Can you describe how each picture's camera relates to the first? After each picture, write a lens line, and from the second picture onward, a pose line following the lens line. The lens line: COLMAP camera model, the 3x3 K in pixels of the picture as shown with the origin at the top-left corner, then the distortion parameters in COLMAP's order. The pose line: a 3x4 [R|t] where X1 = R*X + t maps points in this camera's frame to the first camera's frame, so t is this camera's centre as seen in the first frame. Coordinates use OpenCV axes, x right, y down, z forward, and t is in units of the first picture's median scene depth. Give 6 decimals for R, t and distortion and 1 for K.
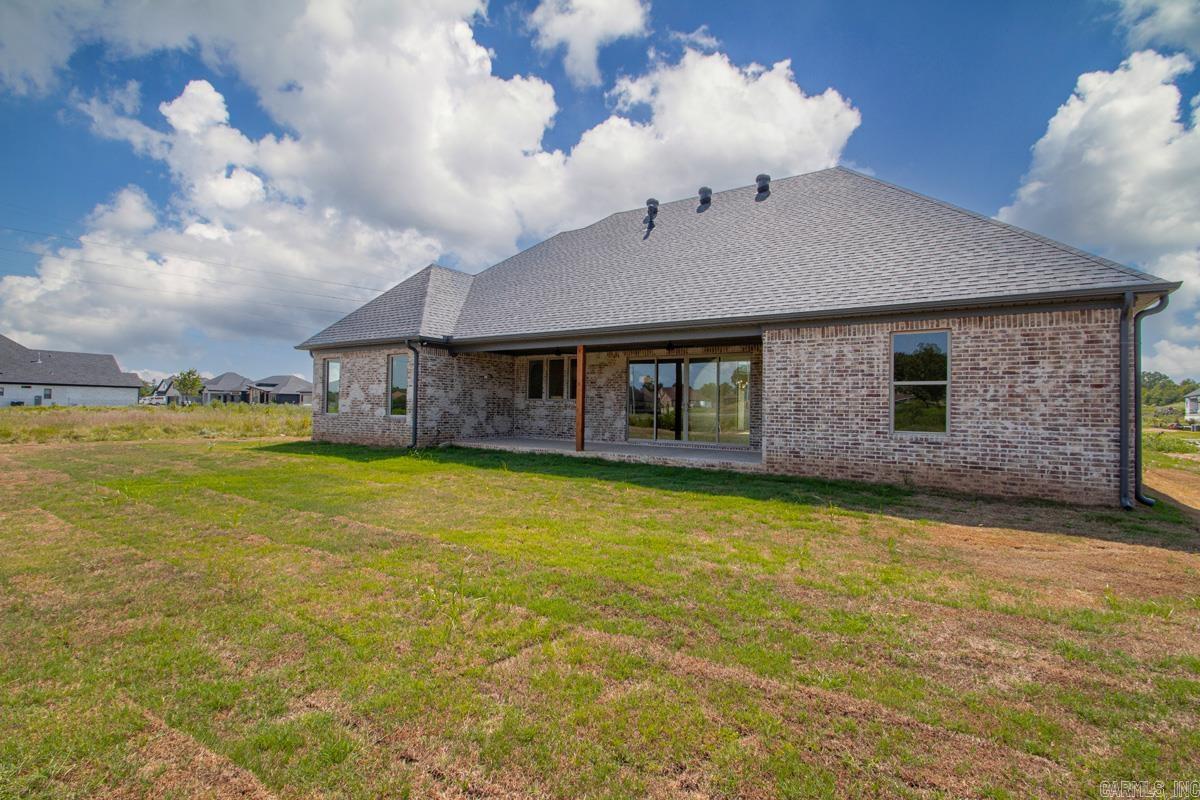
lens RADIAL K [[563.7, 0, 604.3], [0, 563.7, 402.5], [0, 0, 1]] dist [0.008086, -0.007283]
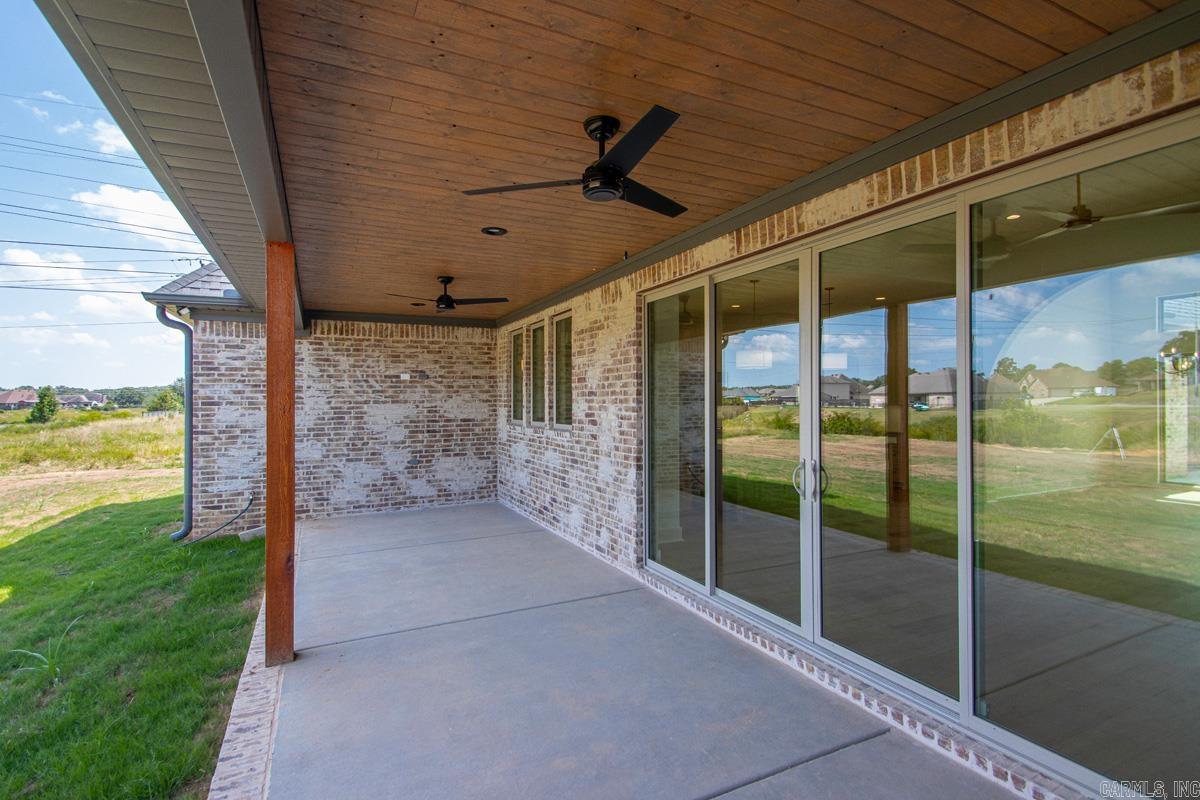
lens RADIAL K [[563.7, 0, 596.8], [0, 563.7, 397.1], [0, 0, 1]] dist [0.008086, -0.007283]
pose [[0.851492, -0.024285, -0.523806, 0.250881], [0.024943, 0.999672, -0.005800, -0.032137], [0.523775, -0.008126, 0.851818, 1.007737]]
